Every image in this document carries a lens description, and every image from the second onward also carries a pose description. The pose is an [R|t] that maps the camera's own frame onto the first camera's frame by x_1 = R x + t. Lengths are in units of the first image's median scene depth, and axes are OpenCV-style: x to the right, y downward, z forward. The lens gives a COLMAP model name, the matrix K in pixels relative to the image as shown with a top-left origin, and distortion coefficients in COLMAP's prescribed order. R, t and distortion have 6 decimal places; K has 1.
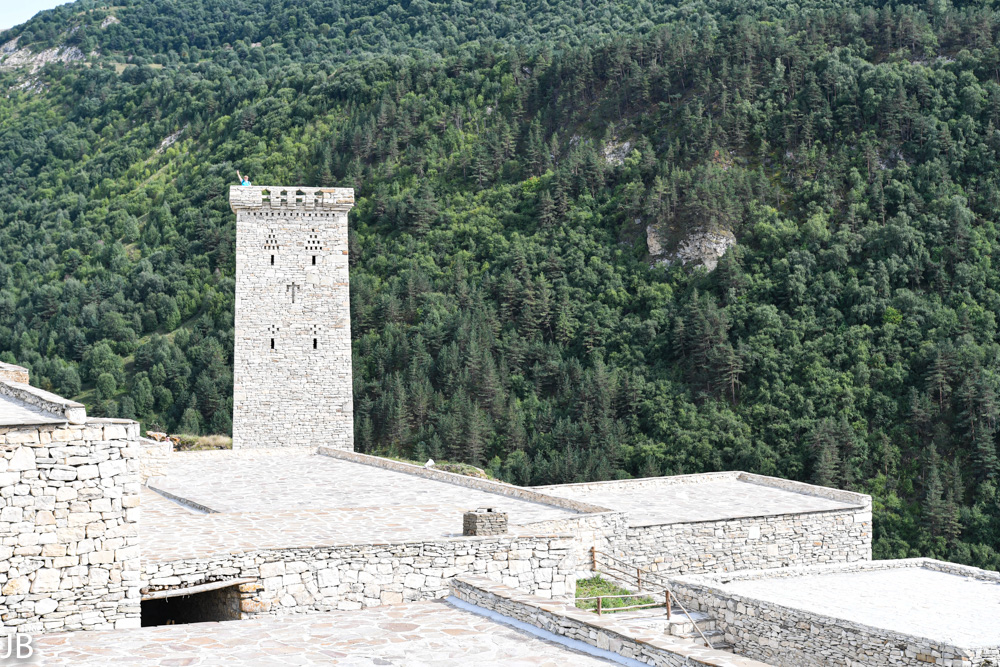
lens RADIAL K [[1453.3, 0, 495.1], [0, 1453.3, 340.4], [0, 0, 1]] dist [0.087062, 0.231253]
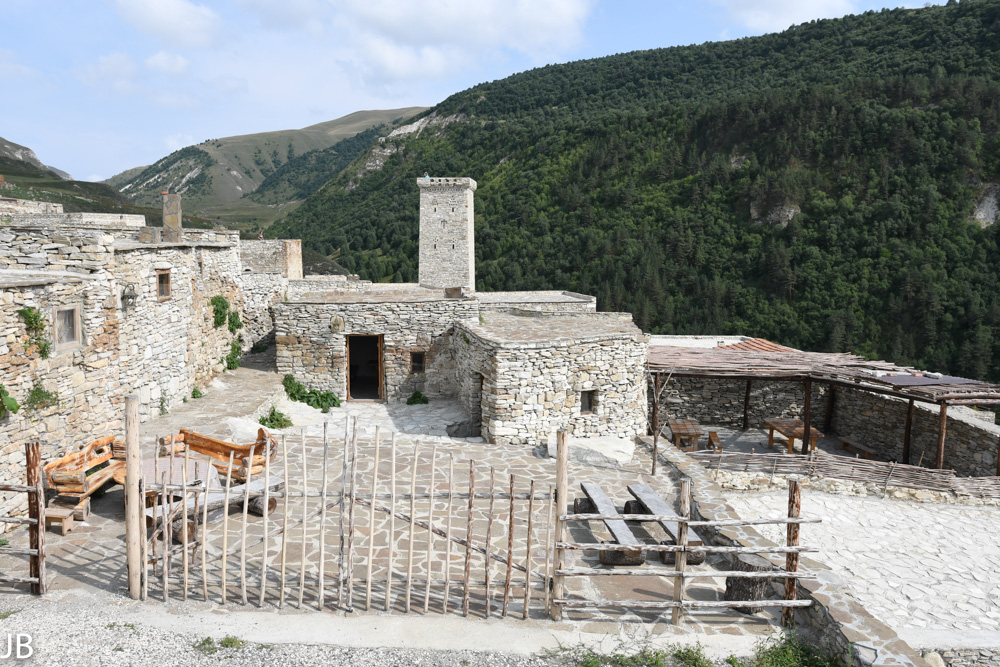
lens RADIAL K [[797.0, 0, 494.7], [0, 797.0, 338.4], [0, 0, 1]] dist [-0.086448, 0.085828]
pose [[0.968771, 0.031265, -0.245979, 0.037765], [-0.009767, 0.996061, 0.088133, 0.005260], [0.247765, -0.082978, 0.965260, -0.030204]]
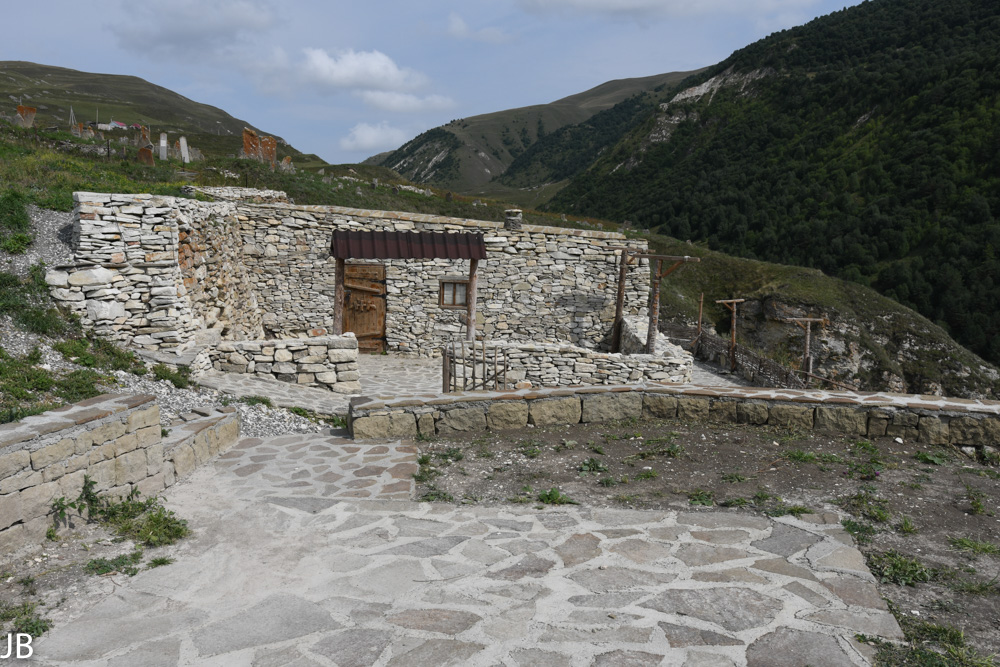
lens RADIAL K [[853.4, 0, 500.0], [0, 853.4, 333.5], [0, 0, 1]] dist [-0.058136, 0.085880]
pose [[0.861888, 0.043061, -0.505267, -0.139358], [0.006287, 0.995404, 0.095556, -0.013126], [0.507060, -0.085535, 0.857656, 0.135193]]
